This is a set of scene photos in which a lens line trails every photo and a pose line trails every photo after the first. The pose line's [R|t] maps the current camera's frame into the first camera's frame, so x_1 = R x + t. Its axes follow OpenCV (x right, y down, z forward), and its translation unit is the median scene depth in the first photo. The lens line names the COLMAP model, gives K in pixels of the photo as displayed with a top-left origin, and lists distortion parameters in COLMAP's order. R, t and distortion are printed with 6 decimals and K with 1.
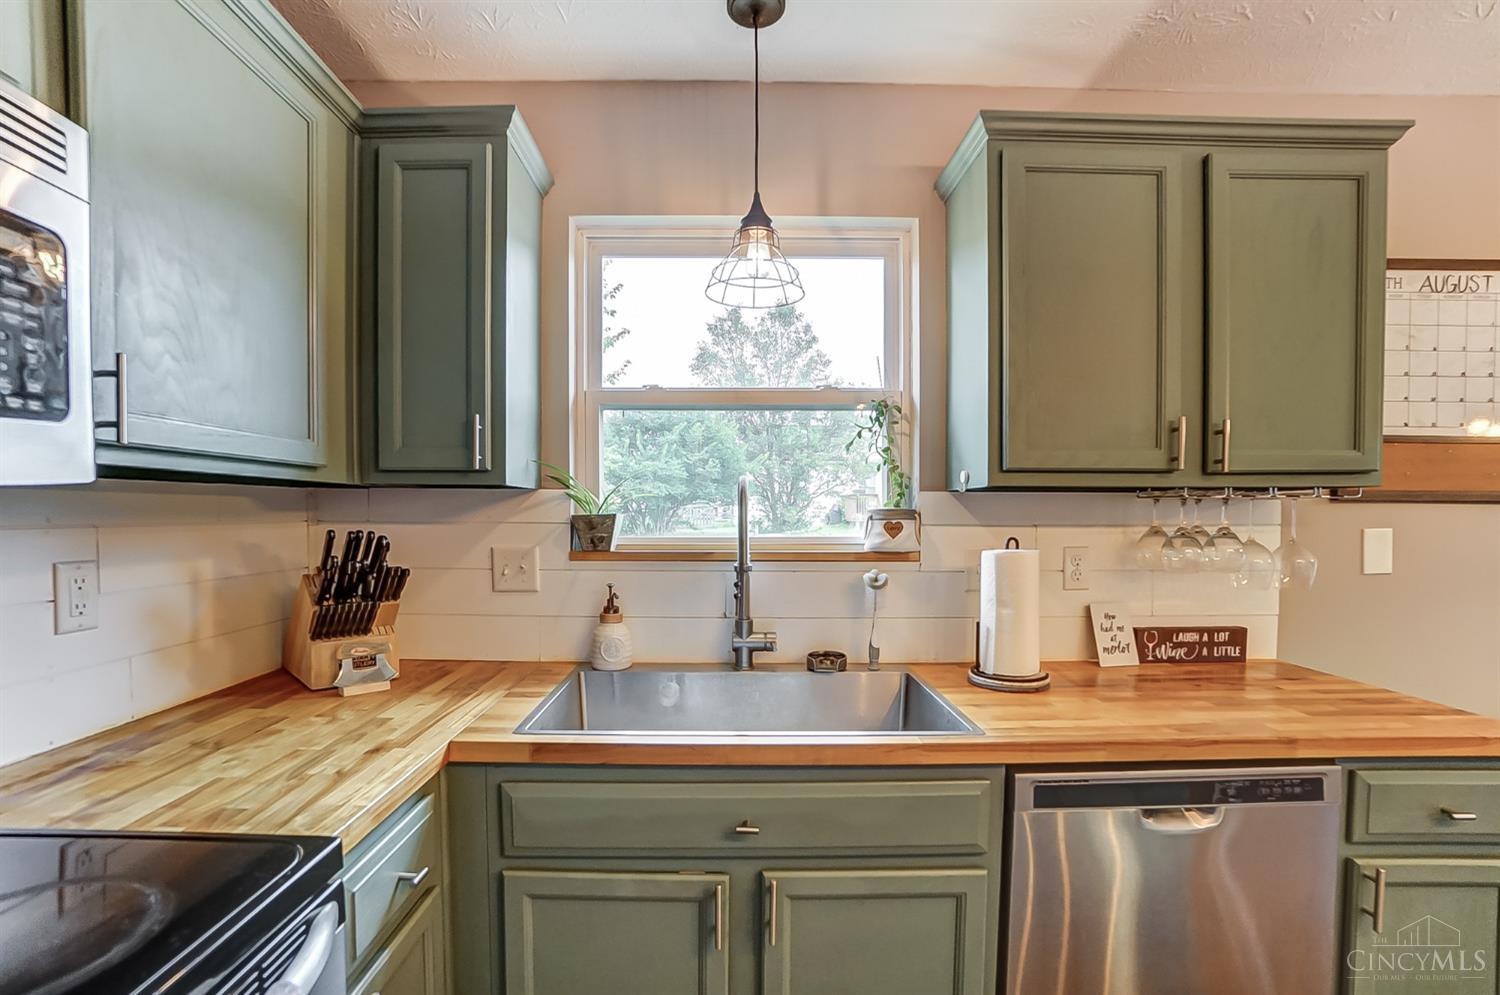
lens RADIAL K [[680.8, 0, 740.0], [0, 680.8, 537.4], [0, 0, 1]] dist [-0.018108, 0.008449]
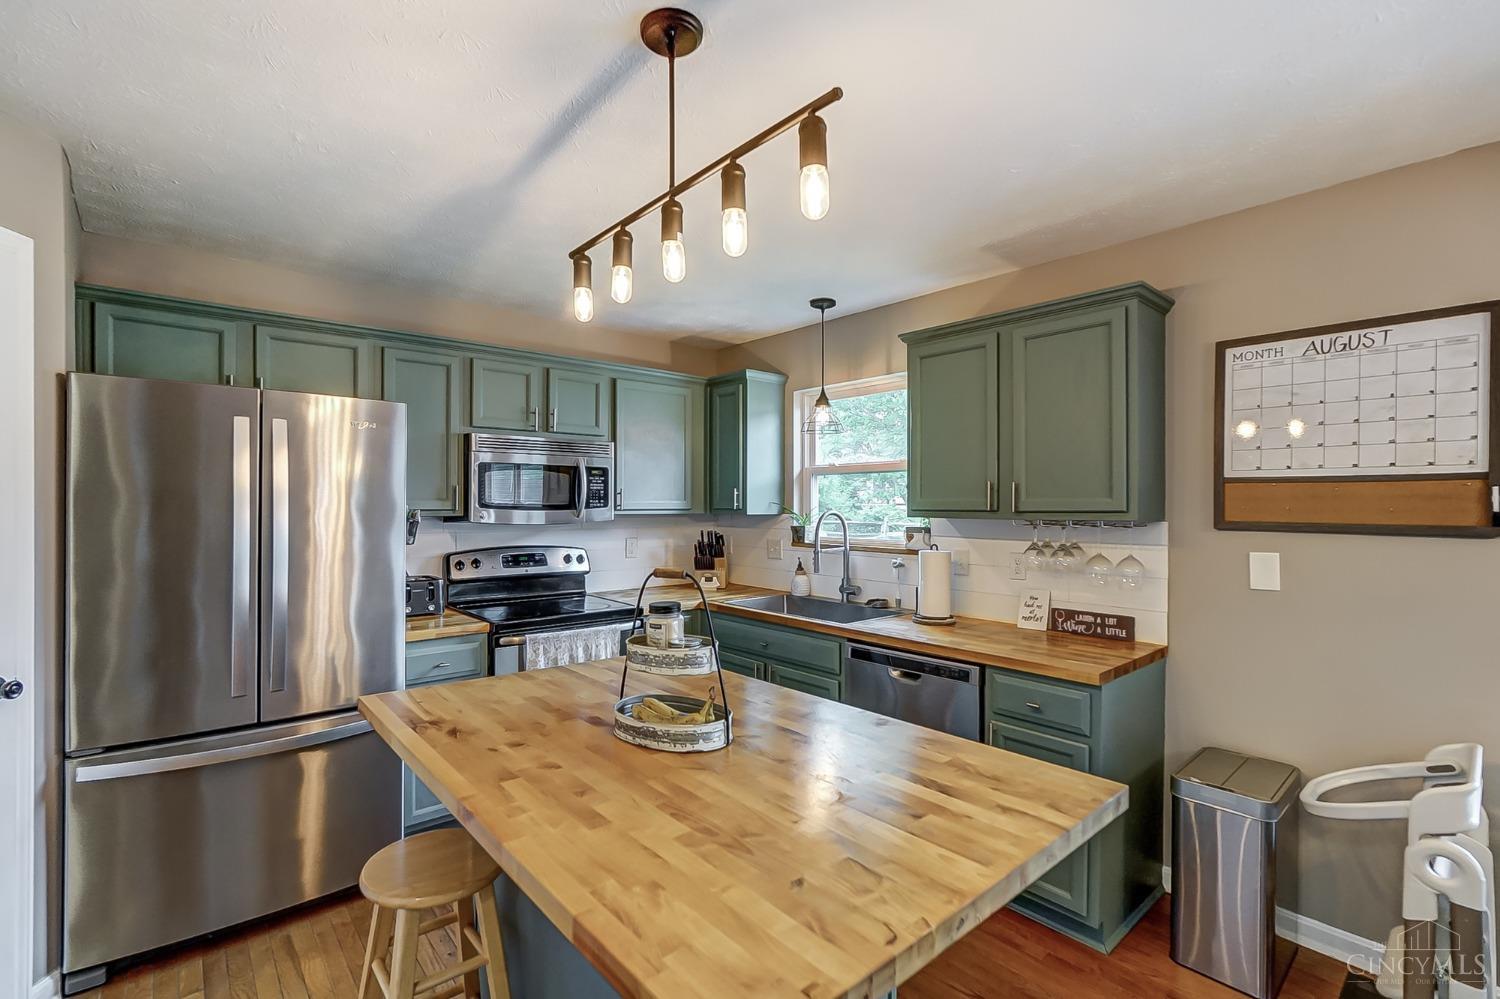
lens RADIAL K [[680.8, 0, 694.6], [0, 680.8, 498.4], [0, 0, 1]] dist [-0.018108, 0.008449]
pose [[0.600076, -0.007480, -0.799908, 1.397262], [-0.024954, 0.999295, -0.028064, -0.053884], [0.799554, 0.036802, 0.599466, -0.608093]]
